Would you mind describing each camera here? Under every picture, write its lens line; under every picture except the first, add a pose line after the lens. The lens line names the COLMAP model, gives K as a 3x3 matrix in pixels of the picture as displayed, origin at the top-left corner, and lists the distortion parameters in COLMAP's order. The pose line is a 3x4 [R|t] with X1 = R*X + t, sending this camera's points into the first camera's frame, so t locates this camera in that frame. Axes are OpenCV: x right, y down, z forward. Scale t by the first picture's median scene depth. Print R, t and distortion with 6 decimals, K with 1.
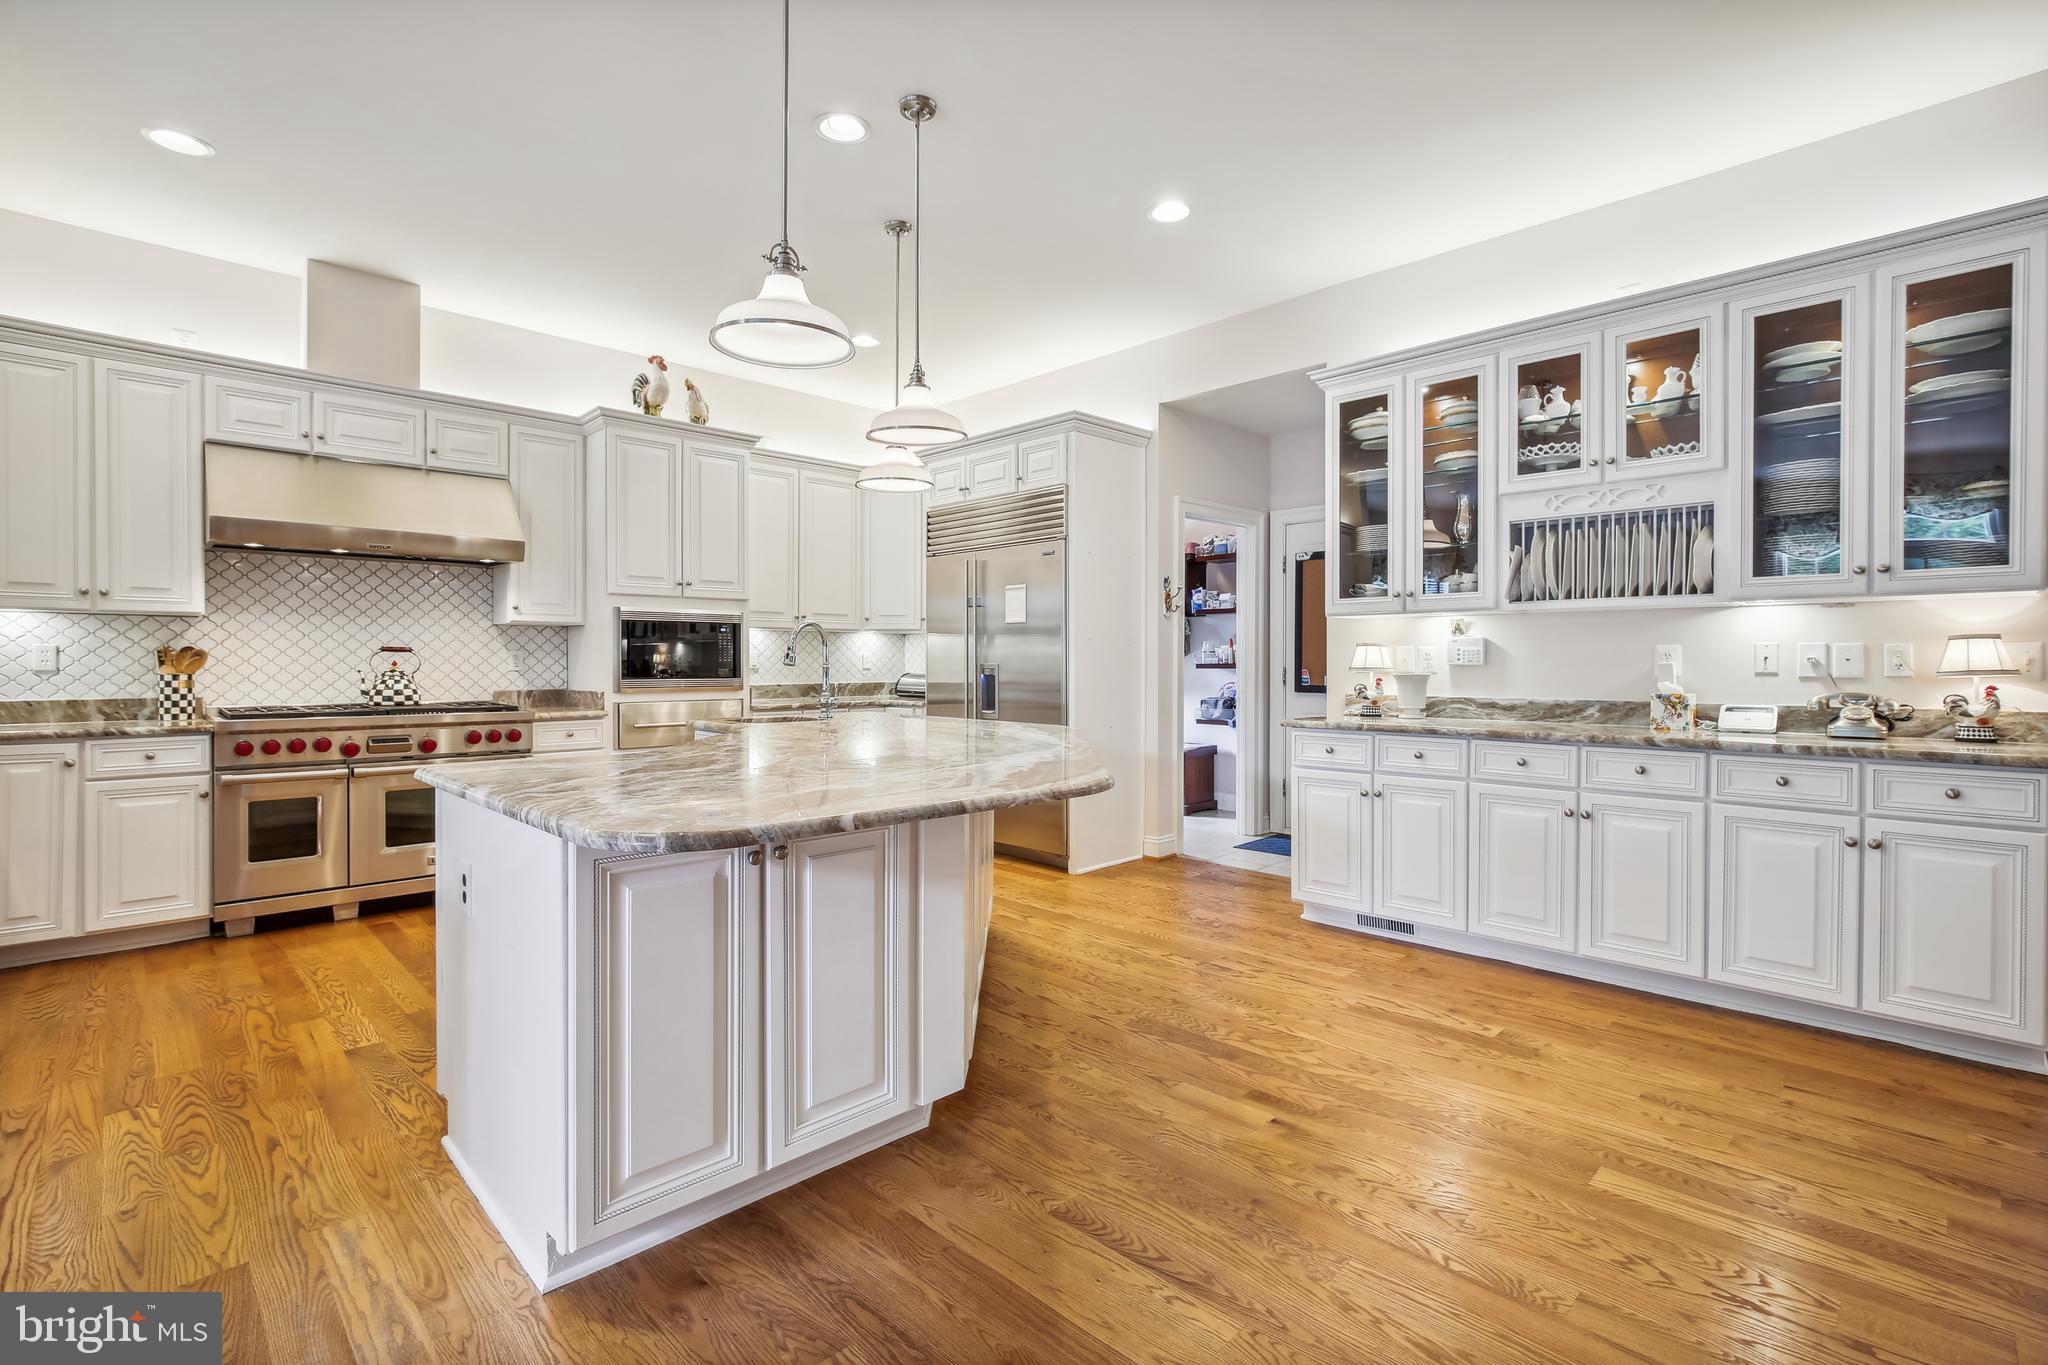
lens RADIAL K [[939.4, 0, 1023.5], [0, 939.4, 670.3], [0, 0, 1]] dist [-0.001918, 0.000021]
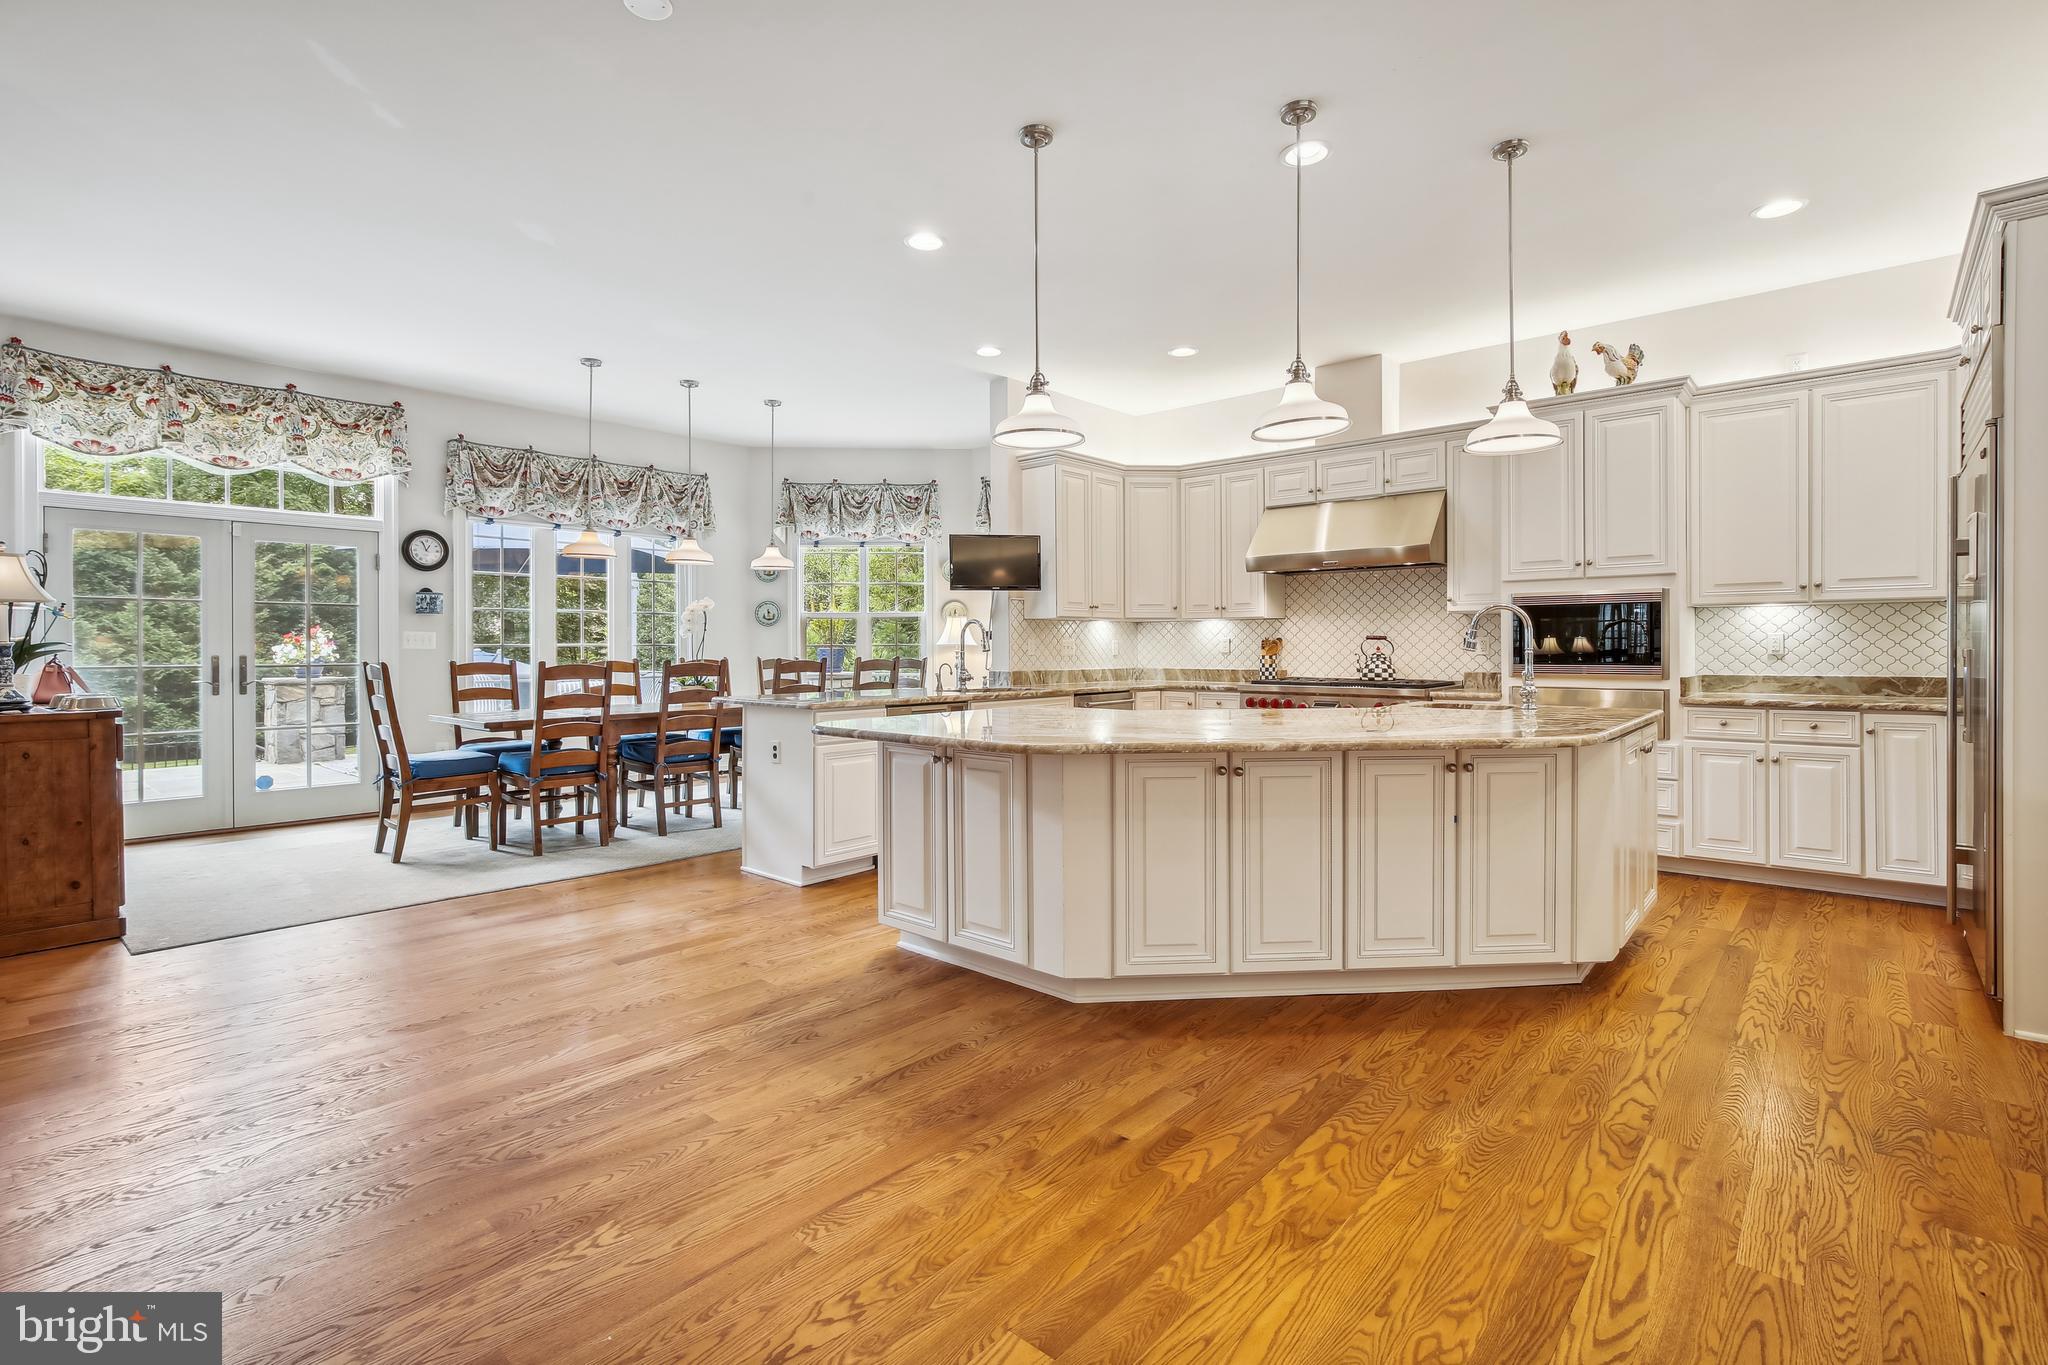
lens RADIAL K [[936.1, 0, 1018.0], [0, 936.1, 652.8], [0, 0, 1]] dist [-0.000771, -0.001212]
pose [[0.061543, 0.004383, -0.998095, 0.668300], [-0.006352, 0.999972, 0.003999, -0.003625], [0.998084, 0.006093, 0.061569, 0.469708]]
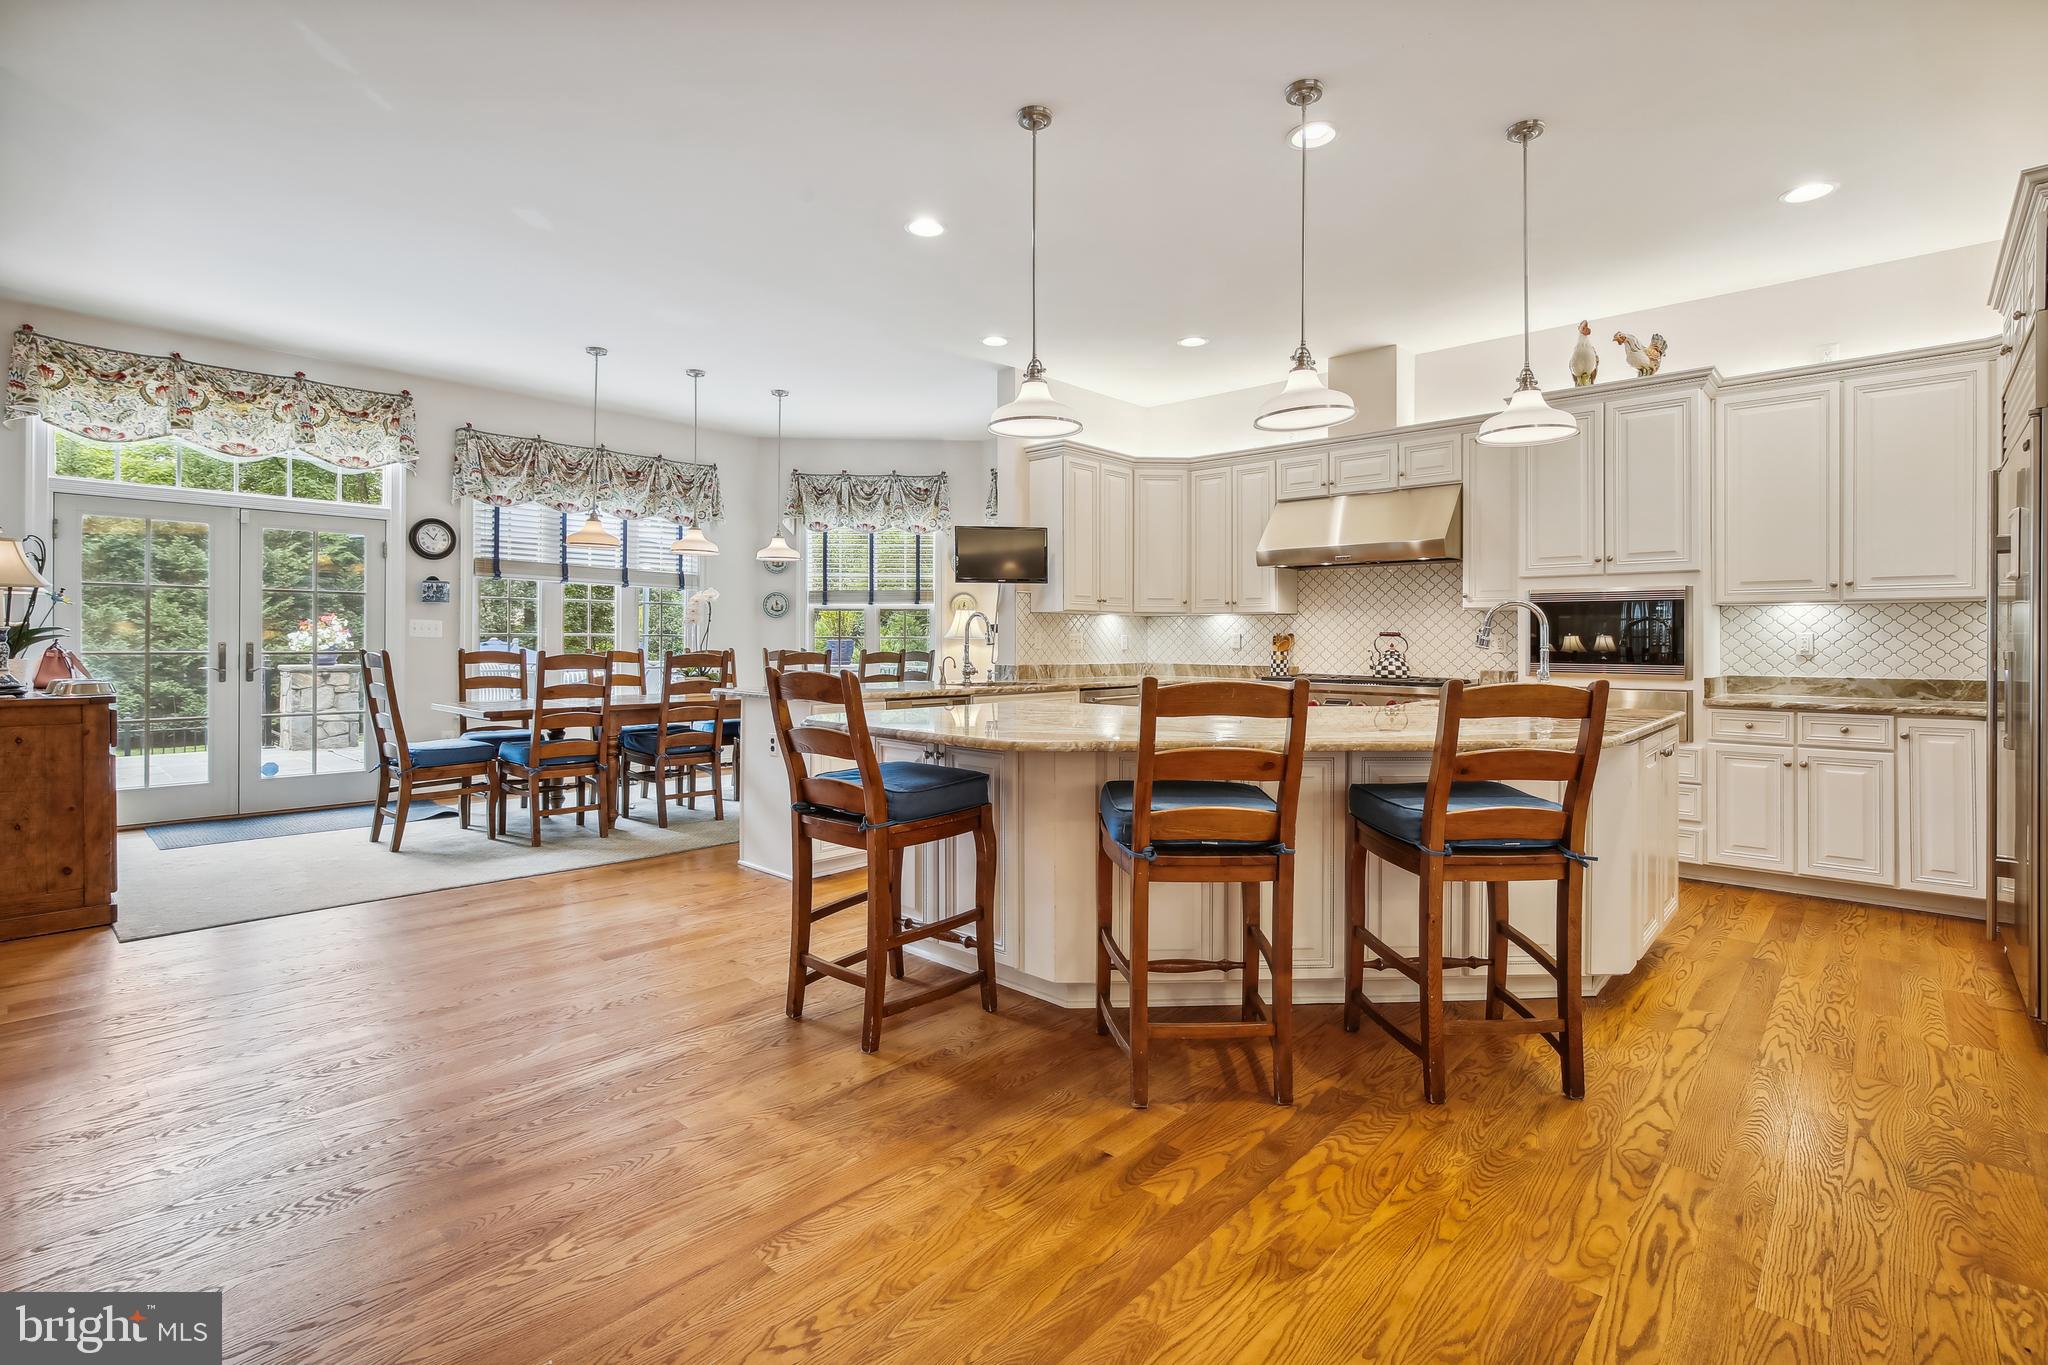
lens RADIAL K [[937.5, 0, 1015.6], [0, 937.5, 639.0], [0, 0, 1]] dist [-0.002781, 0.000646]
pose [[0.040251, -0.003086, -0.999185, 0.650535], [-0.015155, 0.999878, -0.003698, -0.003697], [0.999075, 0.015292, 0.040199, 0.489267]]
